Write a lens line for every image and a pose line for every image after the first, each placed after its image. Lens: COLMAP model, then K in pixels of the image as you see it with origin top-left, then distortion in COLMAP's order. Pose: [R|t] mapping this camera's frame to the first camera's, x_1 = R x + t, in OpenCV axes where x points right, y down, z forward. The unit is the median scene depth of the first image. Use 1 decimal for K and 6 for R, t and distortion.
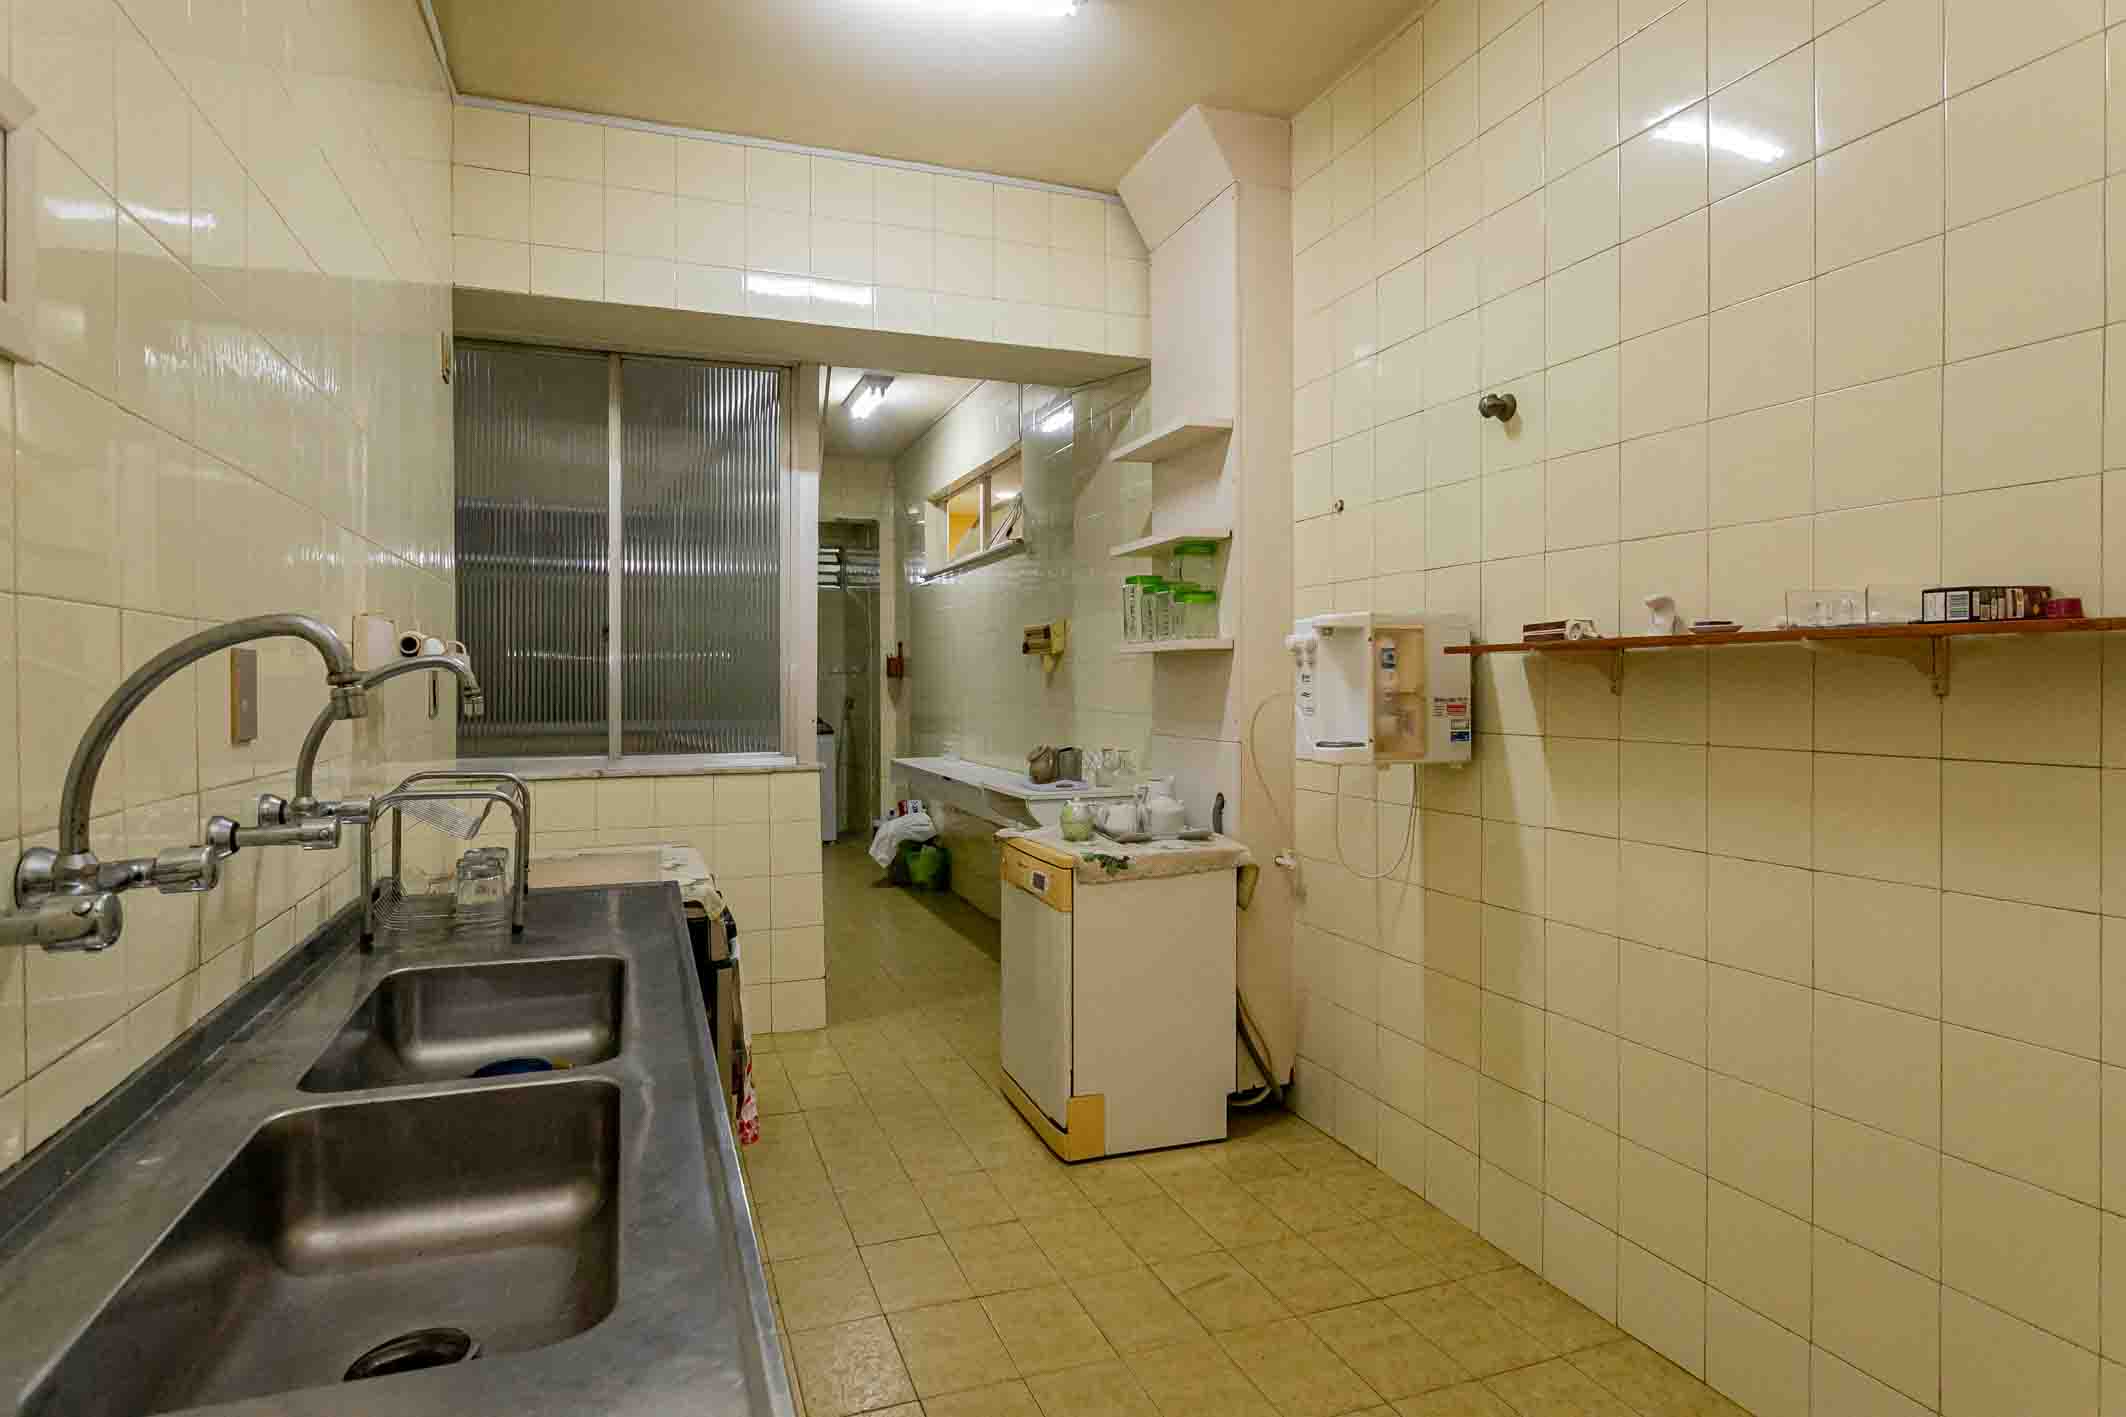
lens RADIAL K [[1190.0, 0, 1063.0], [0, 1190.0, 708.5], [0, 0, 1]] dist [0.000420, 0.000038]
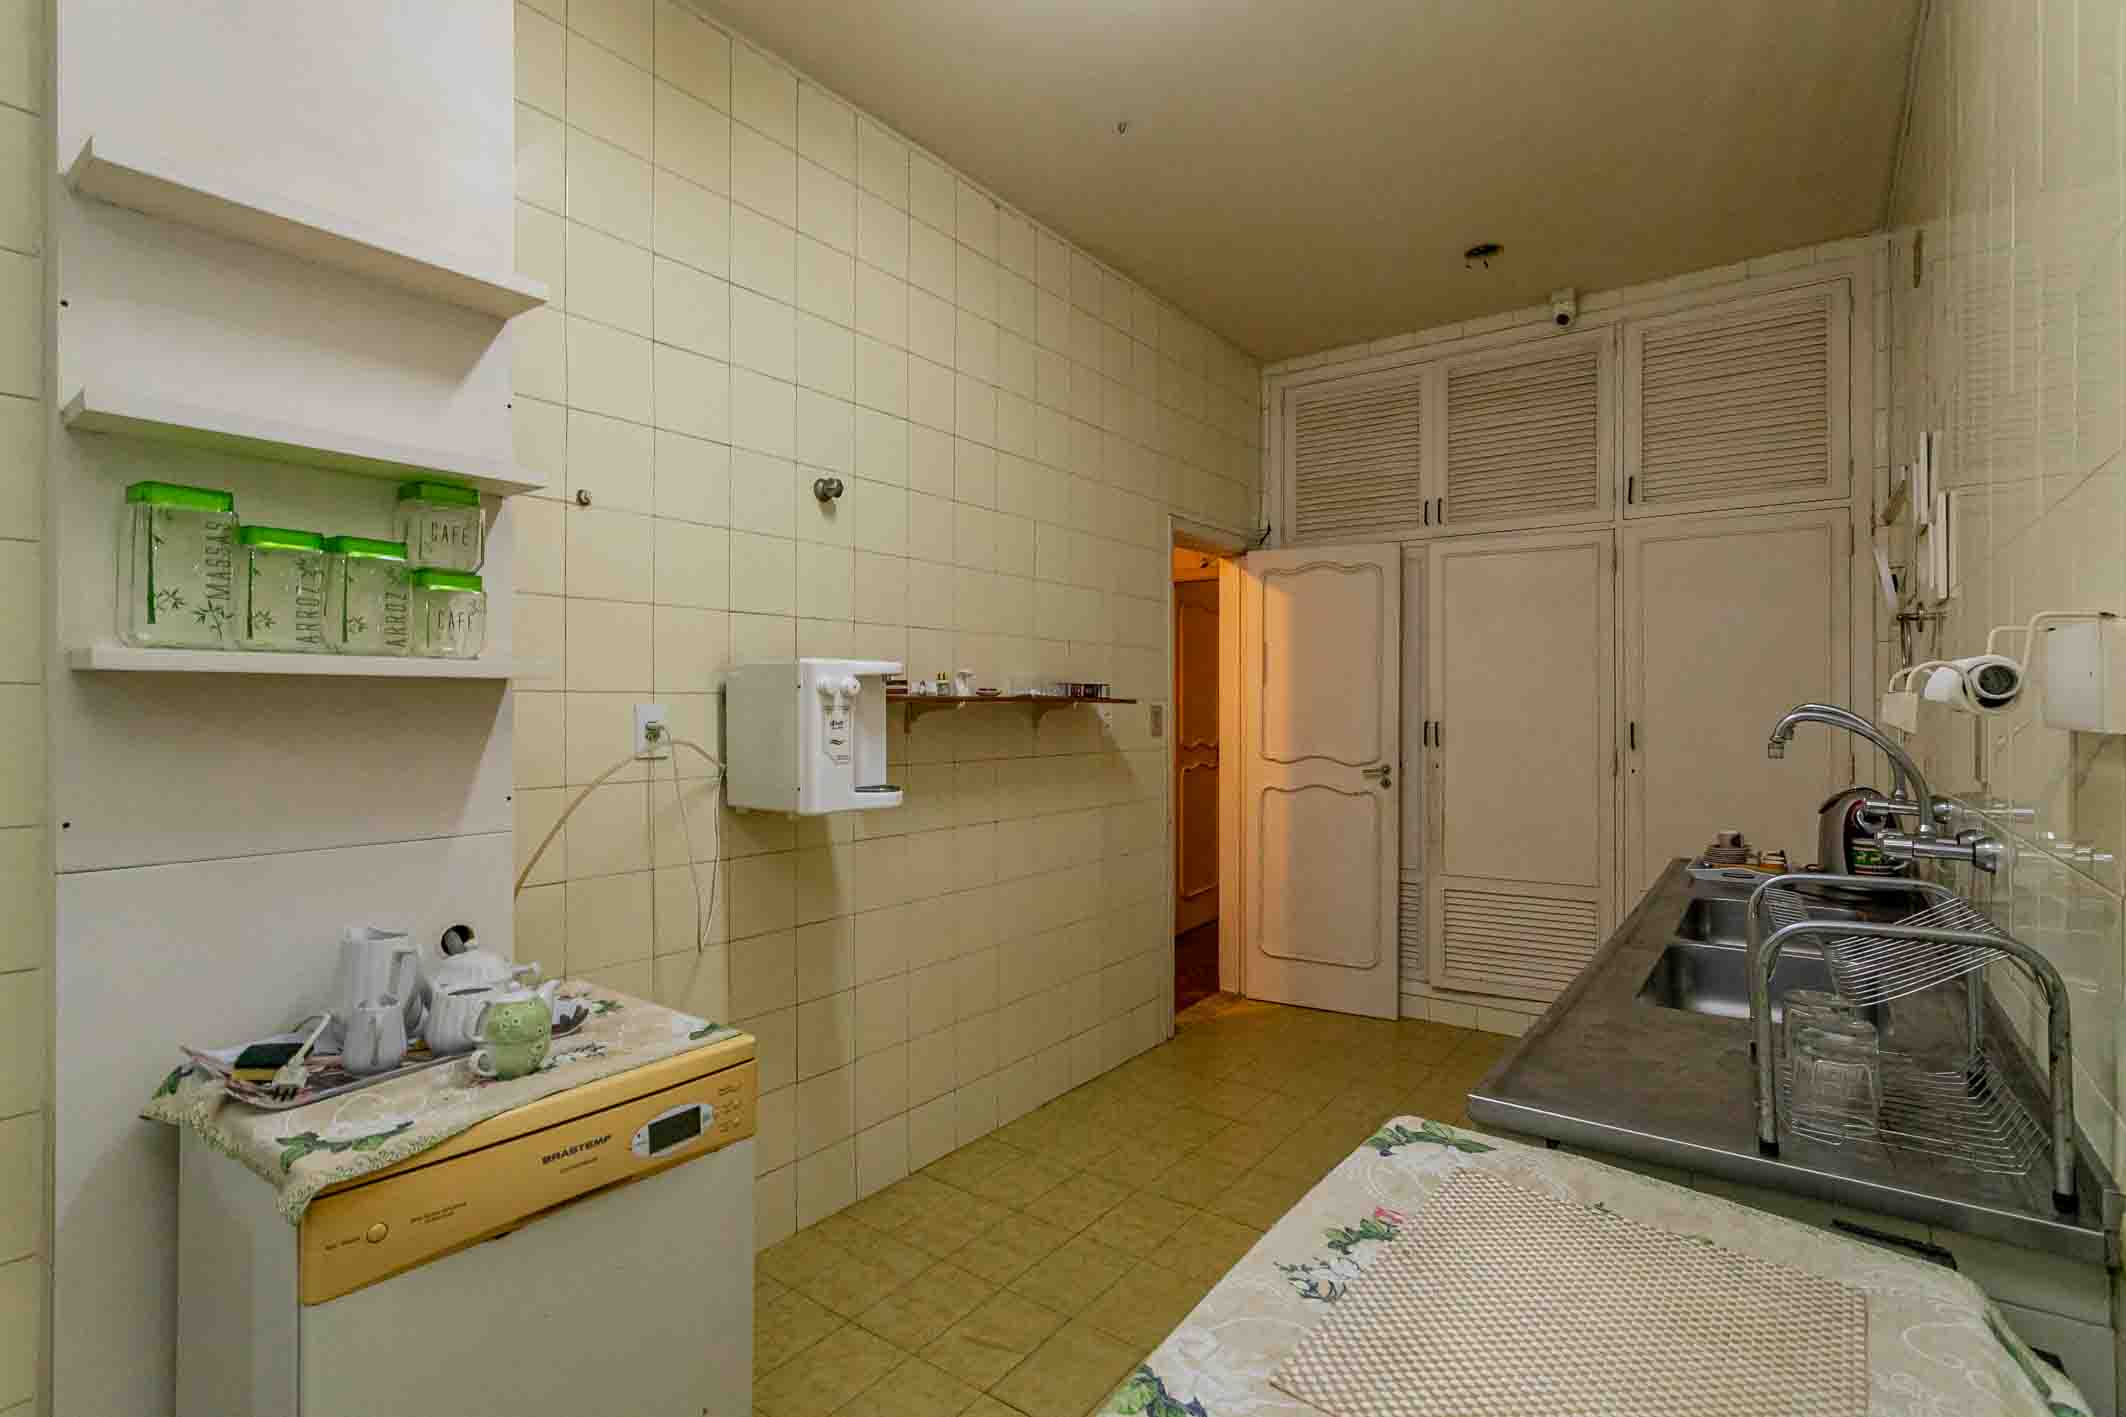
lens RADIAL K [[1021.0, 0, 1107.2], [0, 1021.0, 702.2], [0, 0, 1]] dist [0.002895, 0.000668]
pose [[-0.590059, 0.006774, 0.807332, -0.616393], [0.021391, 0.999745, 0.007246, -0.047764], [-0.807077, 0.021545, -0.590053, 1.402233]]
